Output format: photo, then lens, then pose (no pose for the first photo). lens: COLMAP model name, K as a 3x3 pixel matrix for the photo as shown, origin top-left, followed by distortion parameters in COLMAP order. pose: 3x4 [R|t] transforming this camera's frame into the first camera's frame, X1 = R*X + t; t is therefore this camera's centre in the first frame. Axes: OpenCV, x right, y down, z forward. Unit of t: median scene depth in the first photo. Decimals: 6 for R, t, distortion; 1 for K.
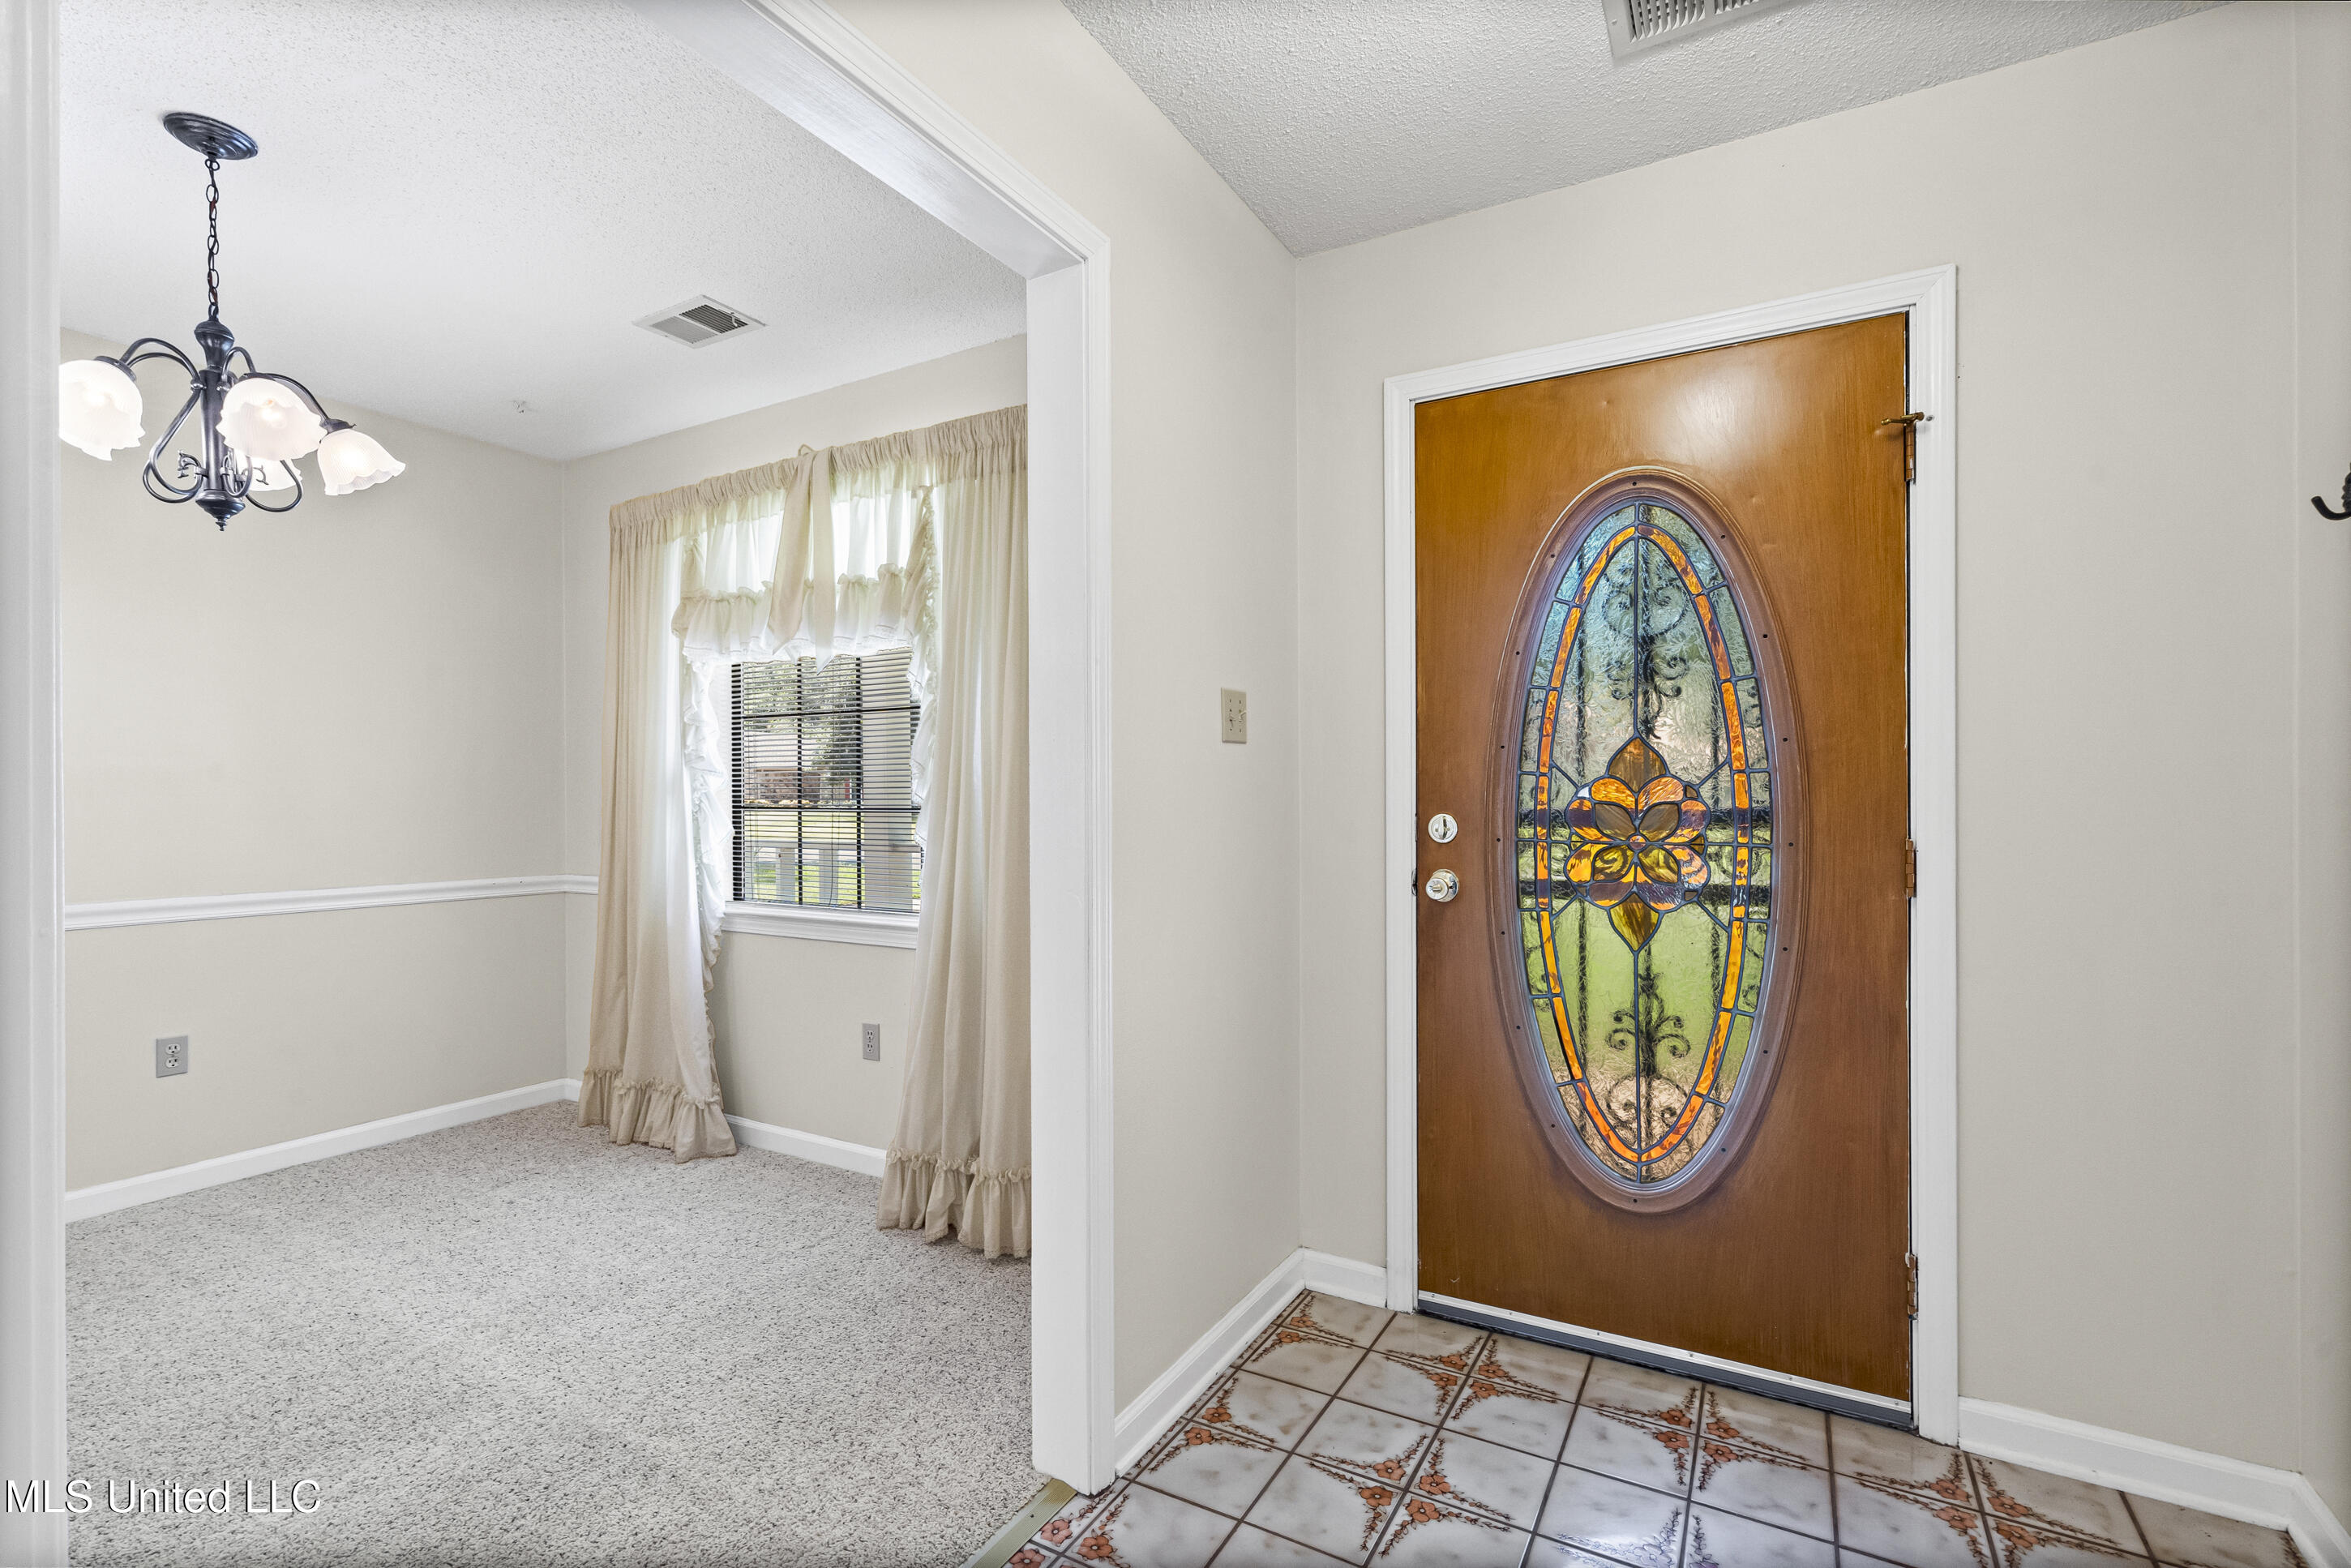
lens RADIAL K [[1097.0, 0, 1175.5], [0, 1097.0, 784.0], [0, 0, 1]] dist [0.001200, 0.000390]
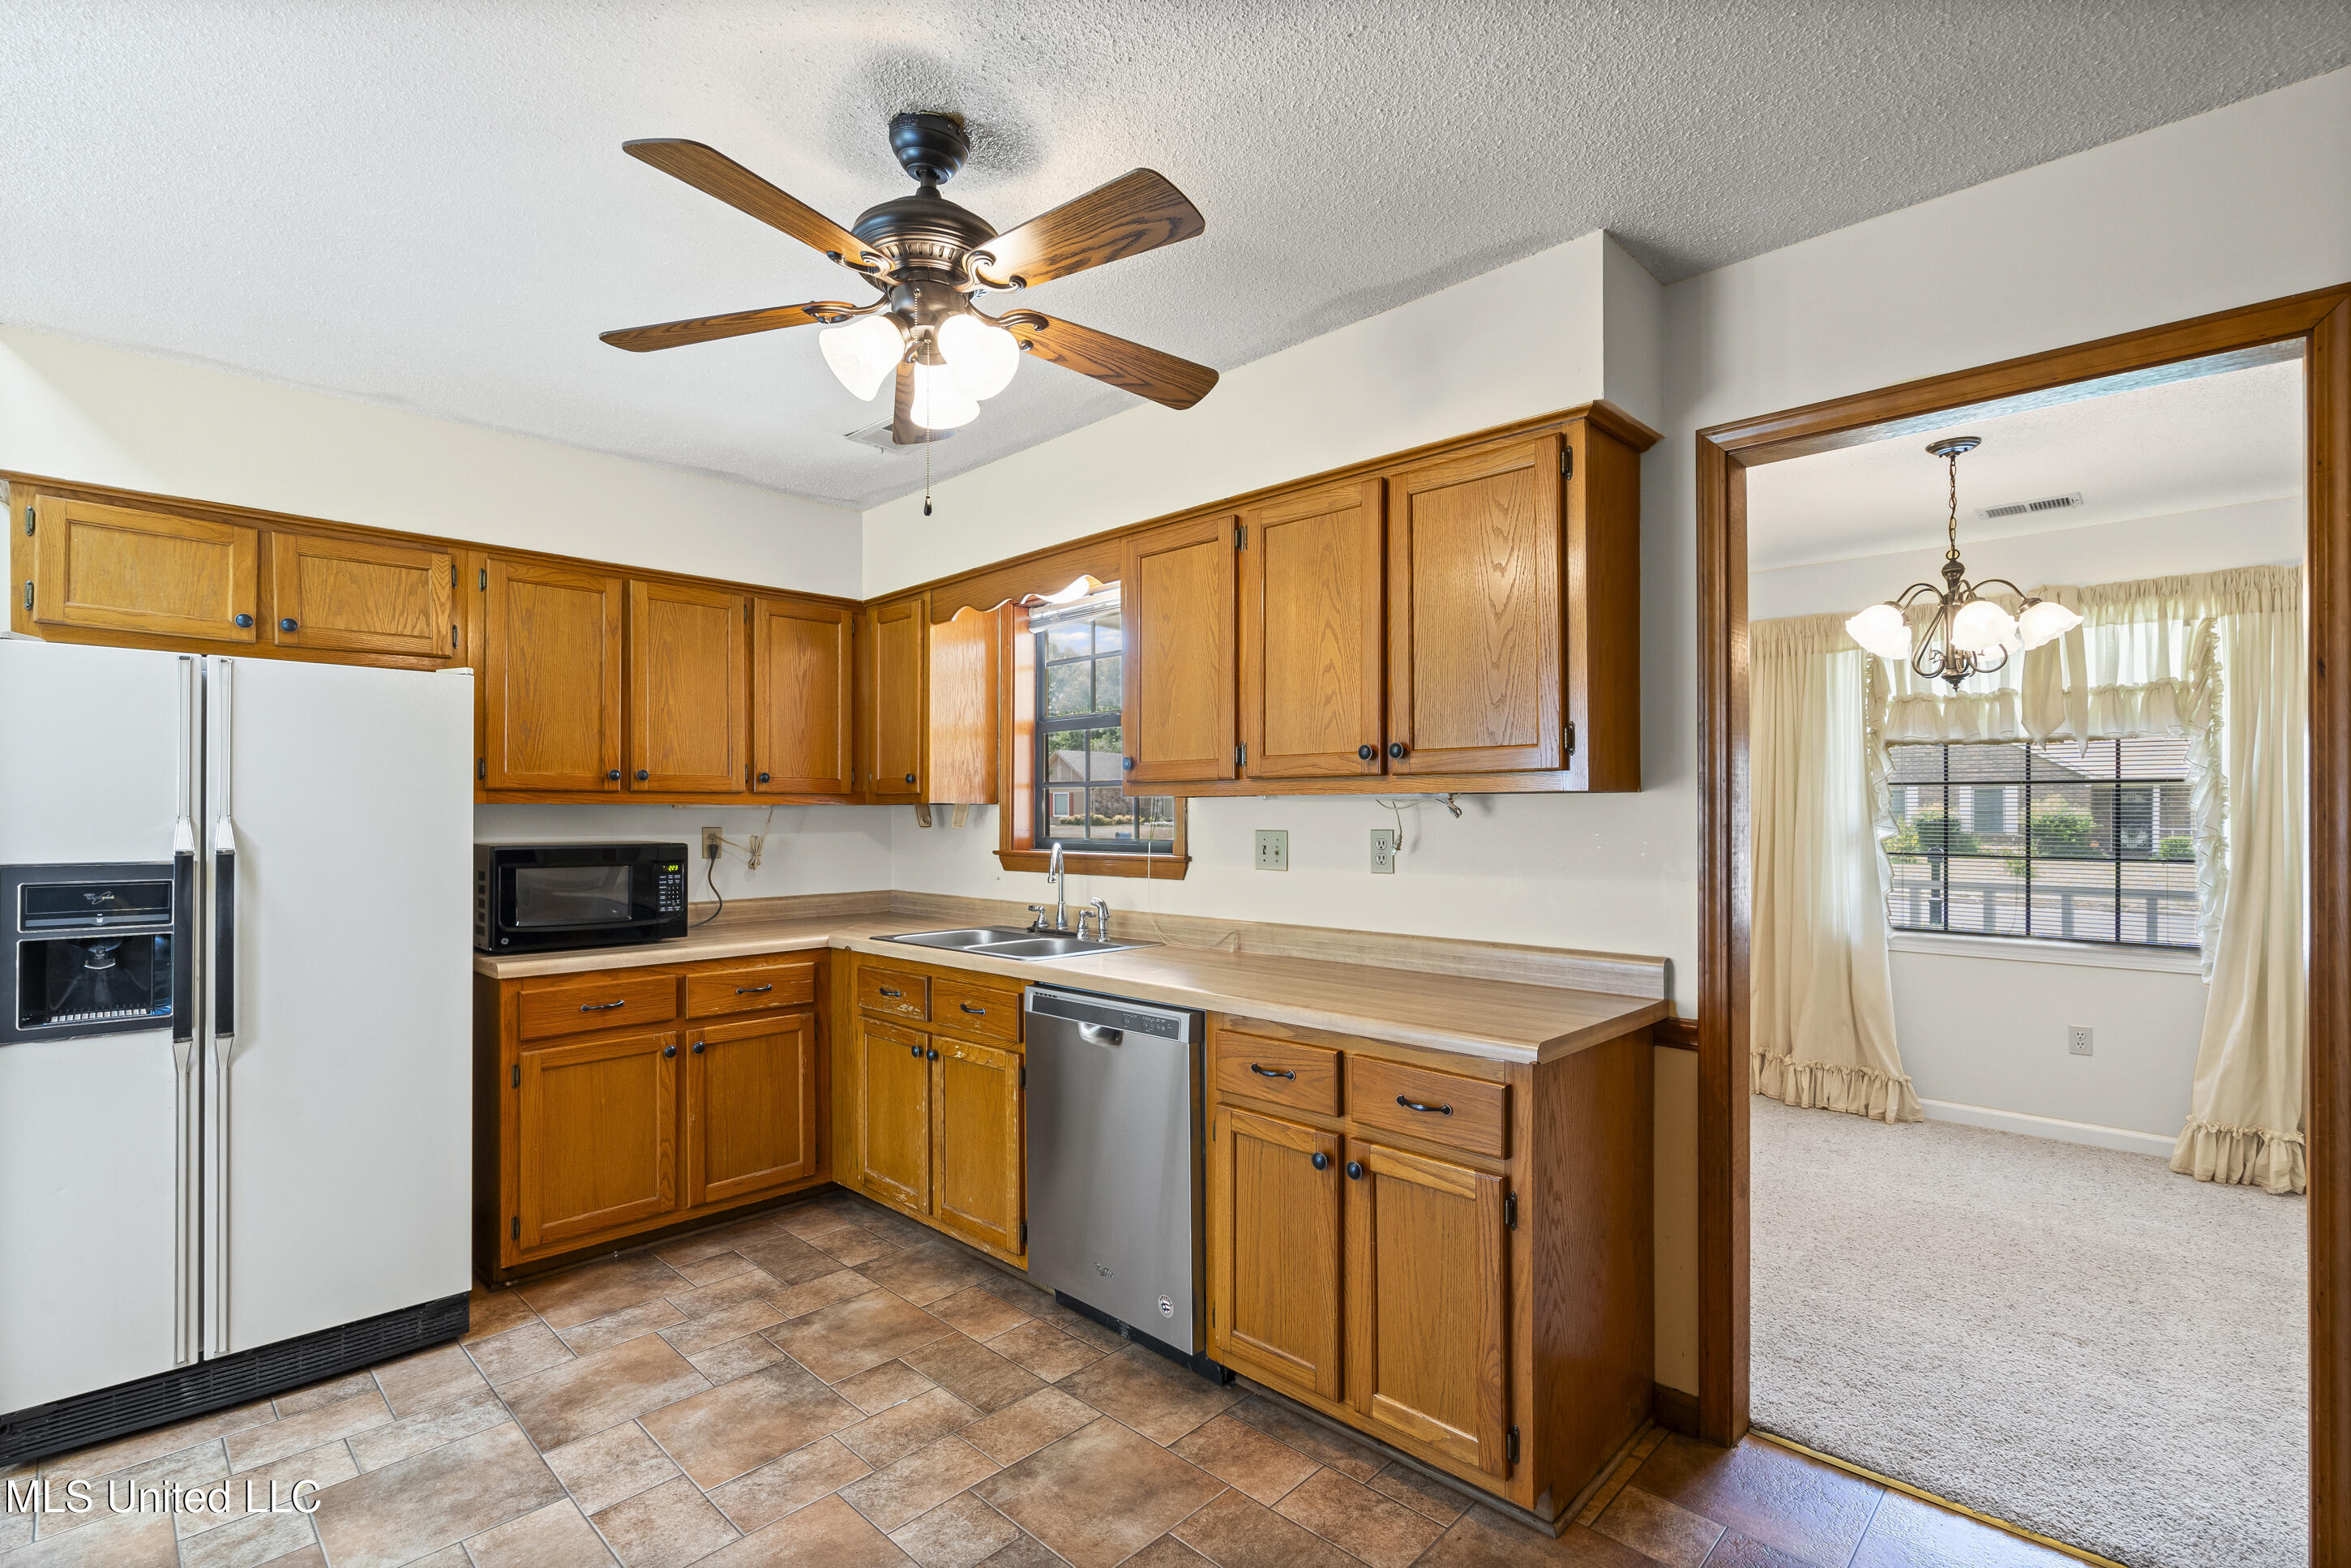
lens RADIAL K [[1083.8, 0, 1225.7], [0, 1083.8, 803.7], [0, 0, 1]] dist [0.001884, -0.000026]
pose [[0.969250, 0.002499, -0.246066, -0.984235], [-0.001577, 0.999991, 0.003942, -0.050895], [0.246074, -0.003433, 0.969245, -0.509030]]
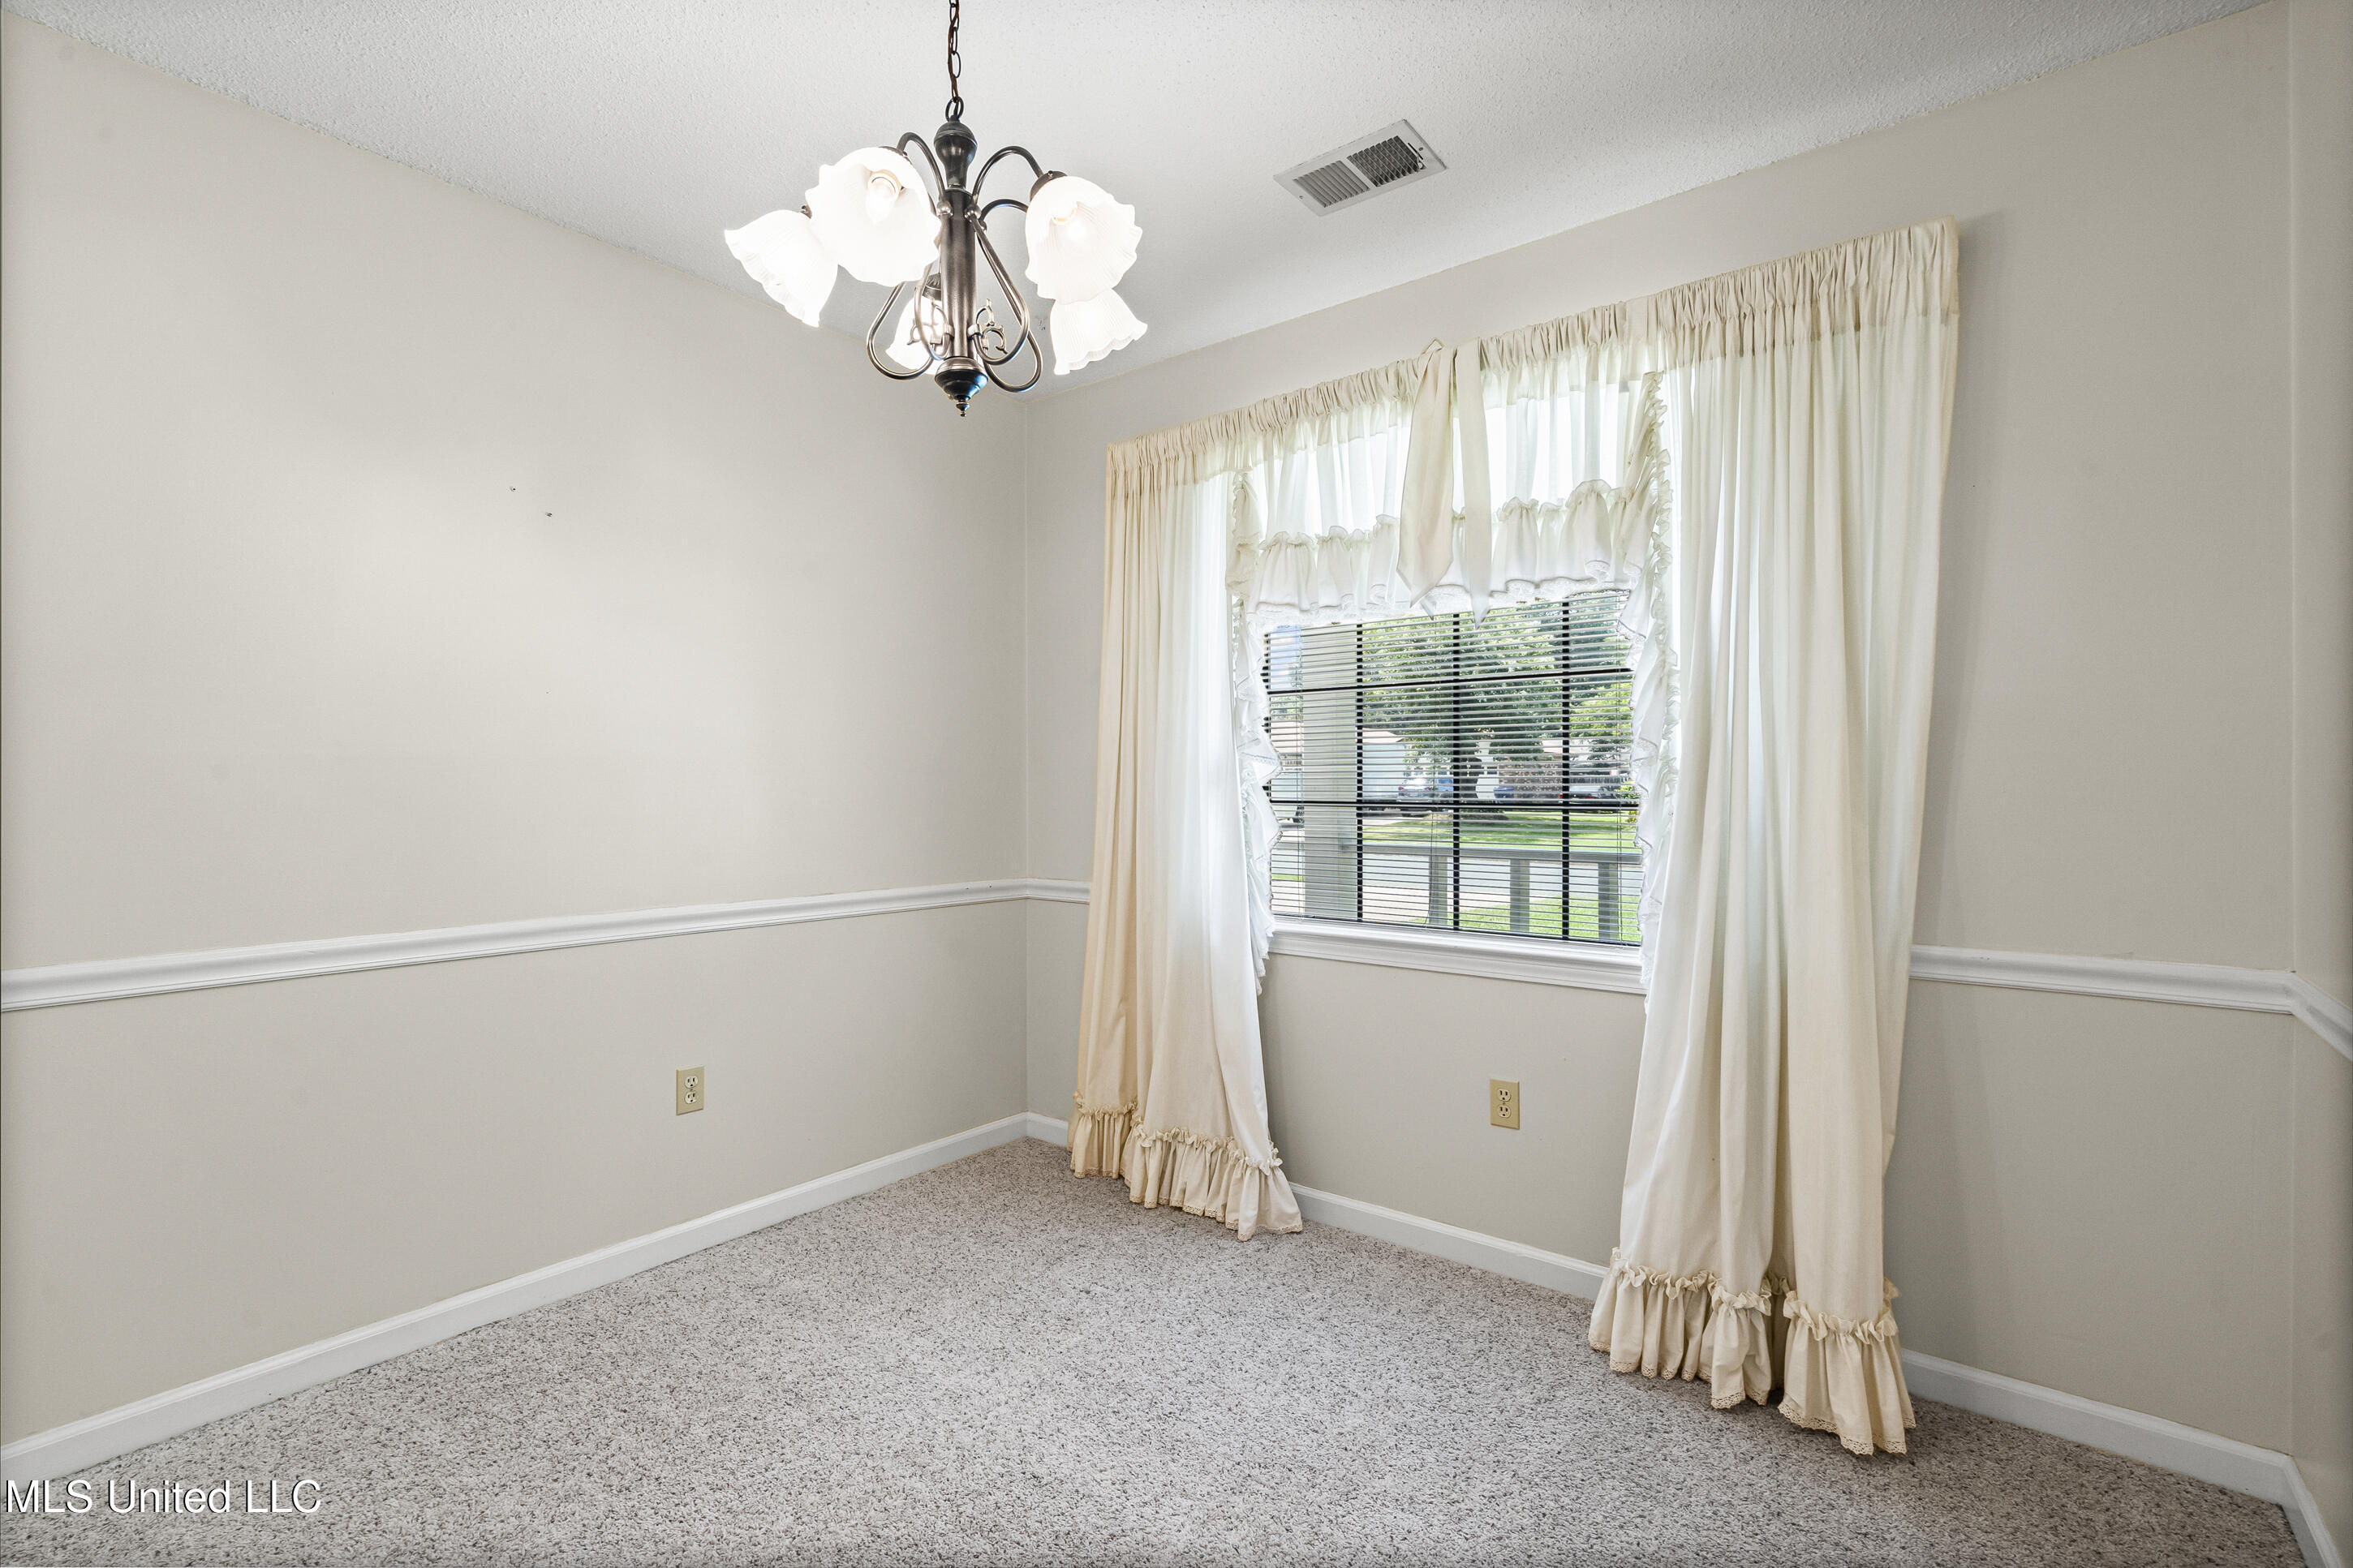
lens RADIAL K [[1105.7, 0, 1195.7], [0, 1105.7, 780.7], [0, 0, 1]] dist [-0.003960, -0.000240]
pose [[0.990510, 0.002860, -0.137410, -0.406073], [-0.002290, 0.999988, 0.004306, 0.001679], [0.137421, -0.003951, 0.990505, 0.202927]]
